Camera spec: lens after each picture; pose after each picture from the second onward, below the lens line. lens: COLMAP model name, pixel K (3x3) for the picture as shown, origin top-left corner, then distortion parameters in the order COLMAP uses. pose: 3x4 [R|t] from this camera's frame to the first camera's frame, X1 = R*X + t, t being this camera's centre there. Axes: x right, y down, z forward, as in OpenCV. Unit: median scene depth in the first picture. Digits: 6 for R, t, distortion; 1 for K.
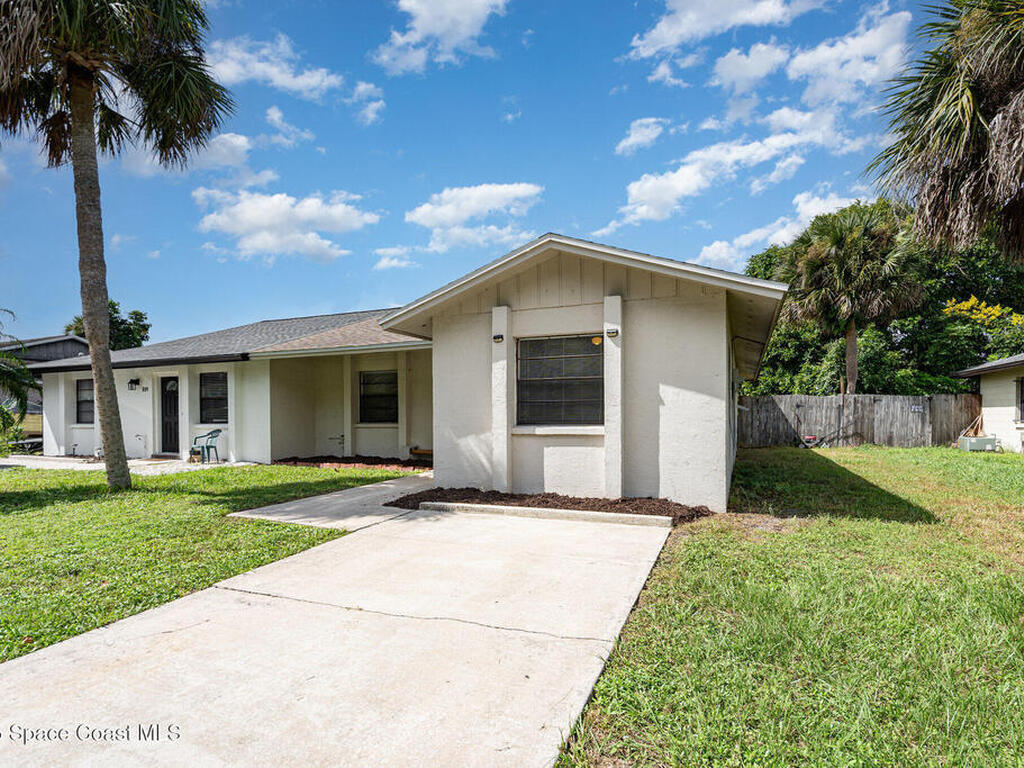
lens RADIAL K [[548.5, 0, 512.1], [0, 548.5, 387.6], [0, 0, 1]] dist [-0.001522, 0.000360]
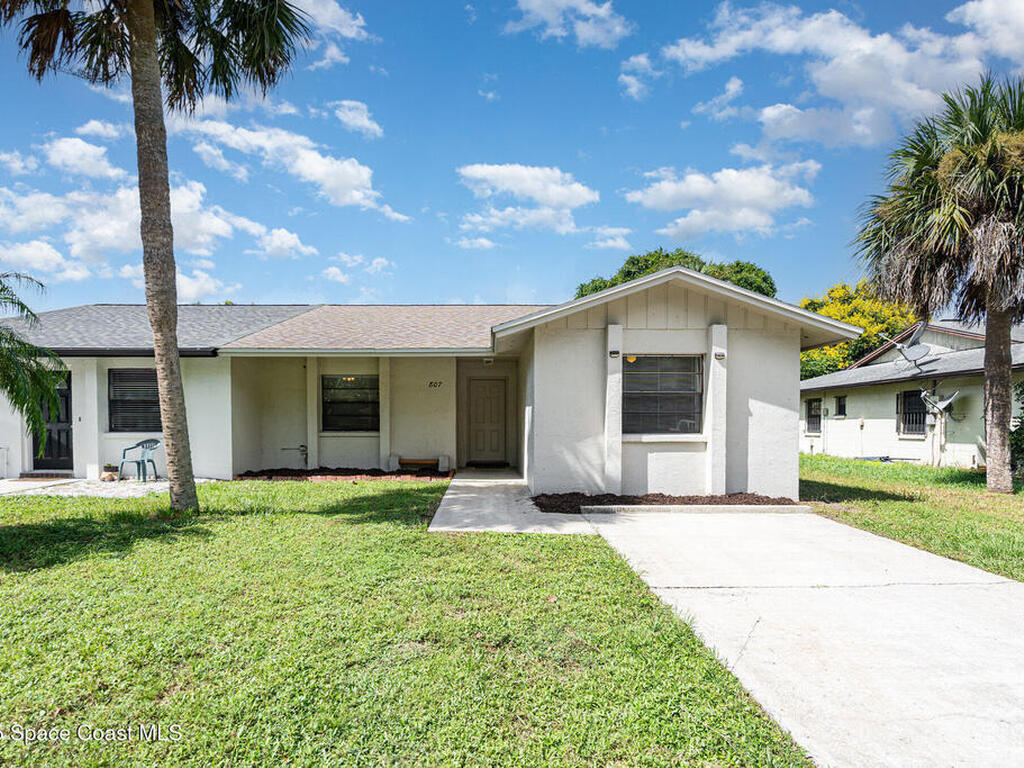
lens RADIAL K [[548.5, 0, 509.0], [0, 548.5, 404.6], [0, 0, 1]] dist [-0.001522, 0.000360]
pose [[0.917163, 0.020528, 0.397982, -0.625648], [-0.026341, 0.999611, 0.009145, 0.006391], [-0.397640, -0.018870, 0.917348, 0.081781]]
